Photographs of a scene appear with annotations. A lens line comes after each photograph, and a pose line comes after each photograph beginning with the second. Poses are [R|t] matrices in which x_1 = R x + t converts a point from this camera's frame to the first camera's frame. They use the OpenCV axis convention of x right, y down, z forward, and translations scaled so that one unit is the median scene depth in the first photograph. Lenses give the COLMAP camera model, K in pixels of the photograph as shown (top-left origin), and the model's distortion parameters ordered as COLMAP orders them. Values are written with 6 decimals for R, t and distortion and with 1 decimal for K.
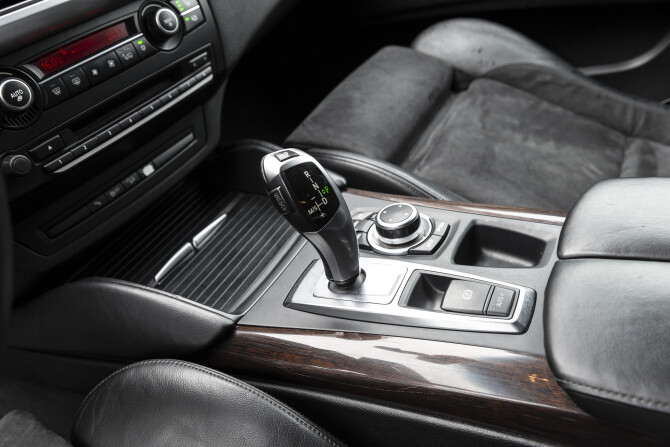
lens RADIAL K [[561.0, 0, 338.1], [0, 561.0, 223.4], [0, 0, 1]] dist [-0.013834, -0.018741]
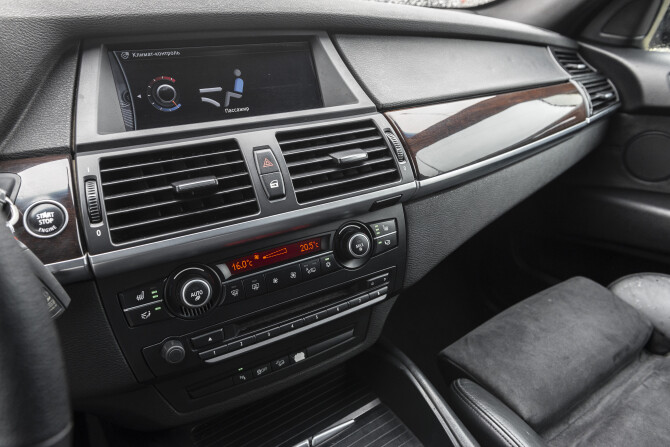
lens RADIAL K [[455.5, 0, 323.1], [0, 455.5, 216.5], [0, 0, 1]] dist [-0.005765, -0.008609]
pose [[0.867112, 0.296518, -0.400241, -0.032321], [-0.367620, 0.923142, -0.112532, -0.259559], [0.336112, 0.244715, 0.909474, 0.161514]]
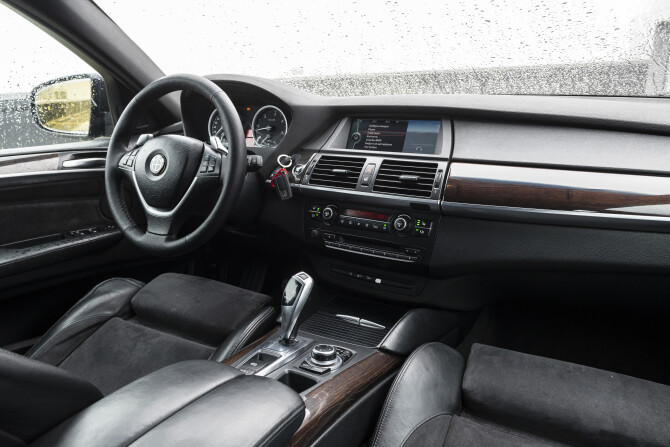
lens RADIAL K [[455.5, 0, 334.7], [0, 455.5, 221.9], [0, 0, 1]] dist [-0.005765, -0.008609]
pose [[-0.015461, 0.379625, -0.925011, 1.073684], [-0.597293, 0.738413, 0.313029, -0.659752], [0.801874, 0.557343, 0.215331, 0.409660]]
